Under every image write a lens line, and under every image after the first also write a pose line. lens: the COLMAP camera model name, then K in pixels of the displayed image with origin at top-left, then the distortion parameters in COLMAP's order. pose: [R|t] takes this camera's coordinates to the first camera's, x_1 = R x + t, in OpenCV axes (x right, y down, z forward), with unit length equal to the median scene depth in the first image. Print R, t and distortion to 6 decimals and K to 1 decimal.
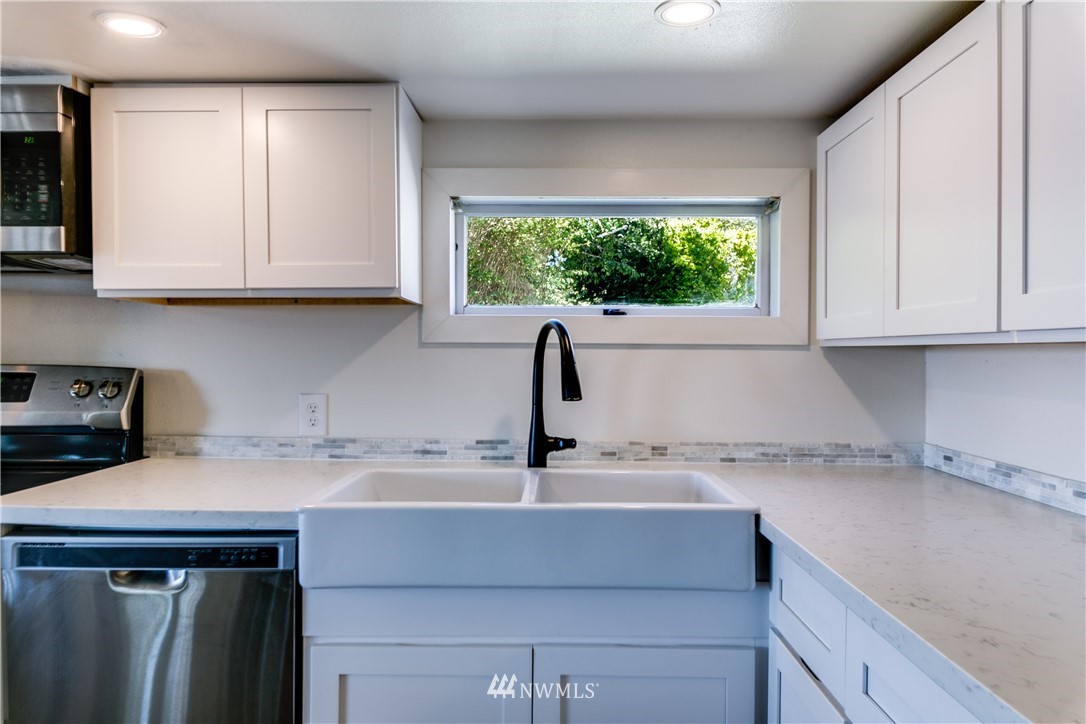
lens RADIAL K [[730.9, 0, 540.2], [0, 730.9, 360.0], [0, 0, 1]] dist [0.021037, -0.001512]
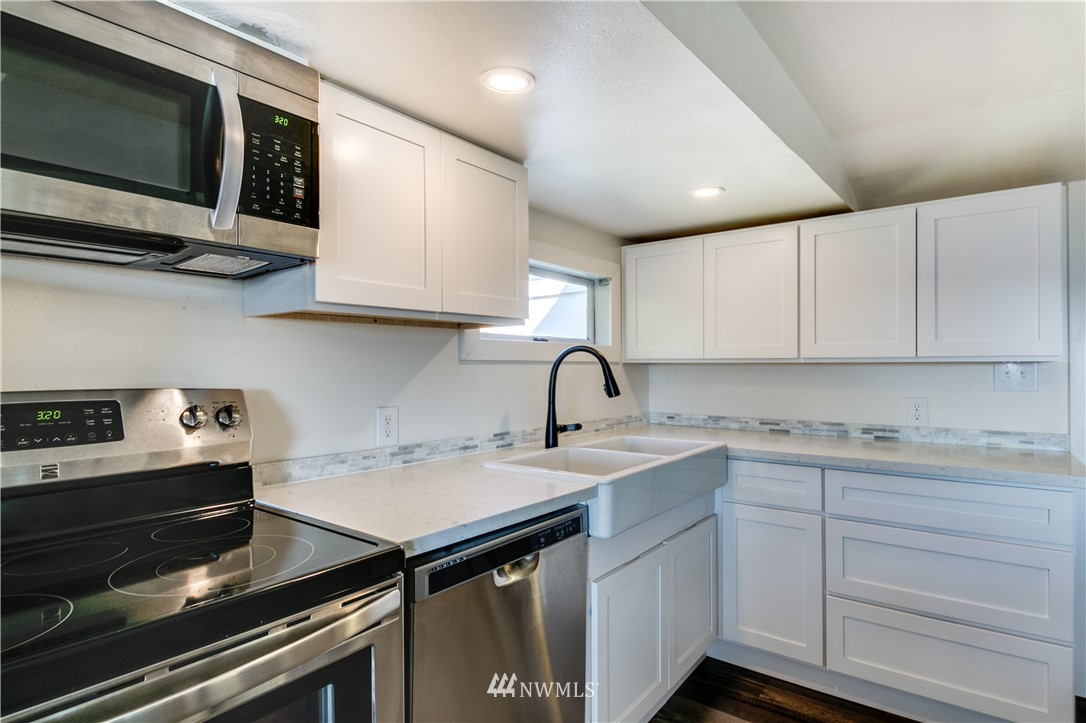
lens RADIAL K [[584.9, 0, 544.1], [0, 584.9, 363.3], [0, 0, 1]] dist [0.007927, -0.000050]
pose [[0.582184, -0.002329, 0.813054, -0.891797], [0.010842, 0.999929, -0.004899, -0.011827], [-0.812985, 0.011668, 0.582168, 0.310350]]
